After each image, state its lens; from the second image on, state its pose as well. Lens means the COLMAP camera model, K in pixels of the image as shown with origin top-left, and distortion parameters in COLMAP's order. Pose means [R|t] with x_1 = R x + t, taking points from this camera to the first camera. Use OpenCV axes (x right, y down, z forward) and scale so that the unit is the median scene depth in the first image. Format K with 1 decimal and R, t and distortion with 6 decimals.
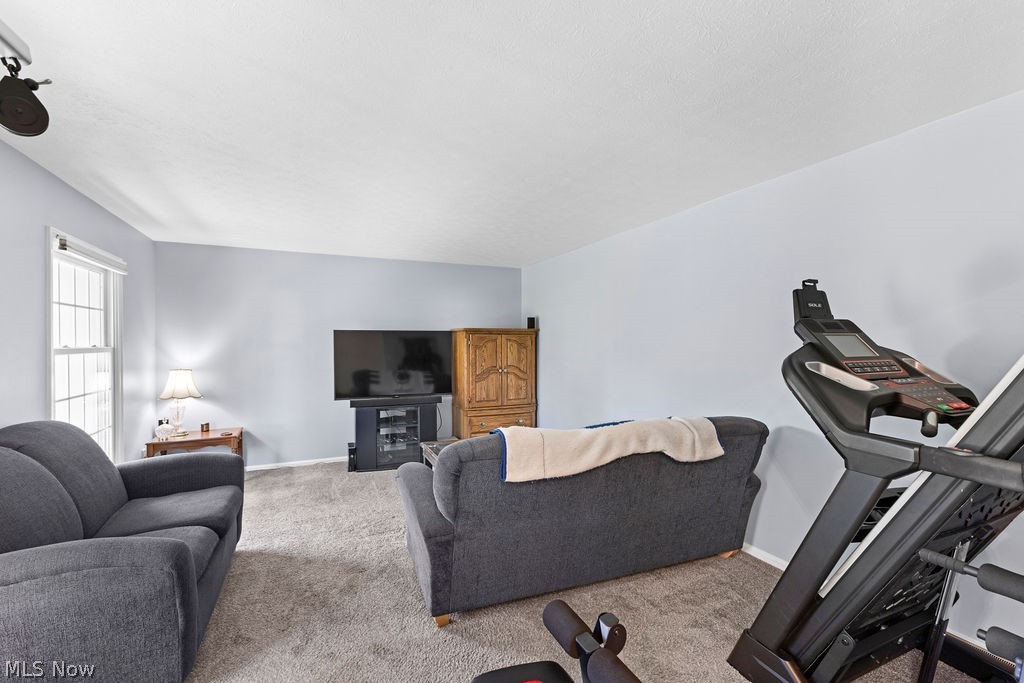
lens RADIAL K [[445.4, 0, 510.3], [0, 445.4, 350.1], [0, 0, 1]] dist [0.007987, -0.000041]
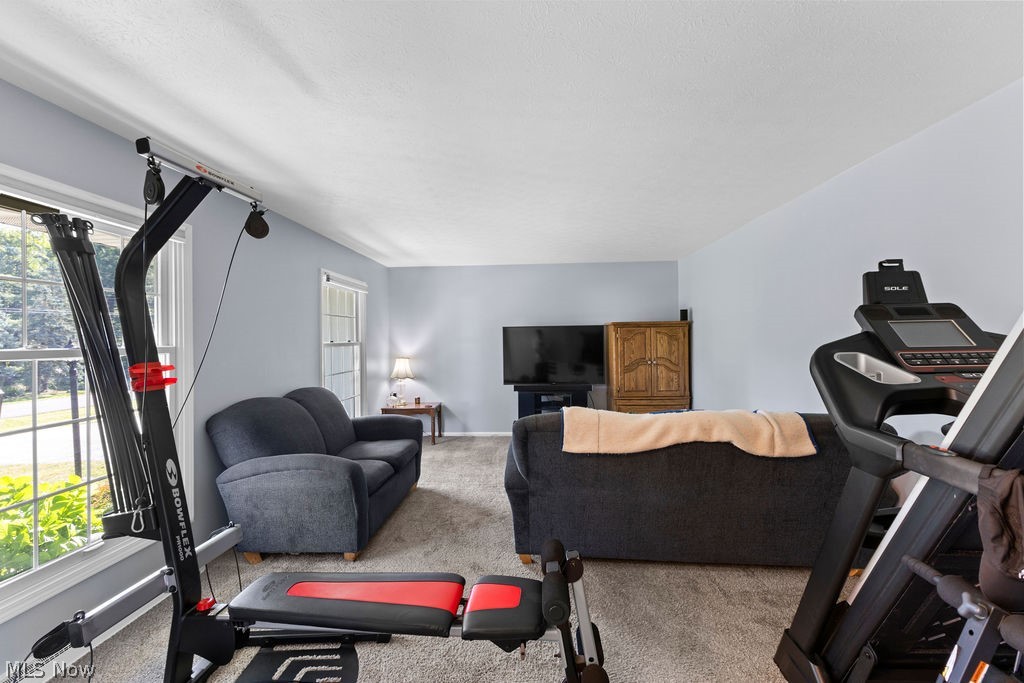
lens RADIAL K [[433.2, 0, 507.5], [0, 433.2, 342.1], [0, 0, 1]] dist [0.008406, 0.000163]
pose [[0.887304, -0.006734, -0.461135, 0.291273], [0.005229, 0.999976, -0.004540, 0.003280], [0.461155, 0.001617, 0.887318, -0.080489]]
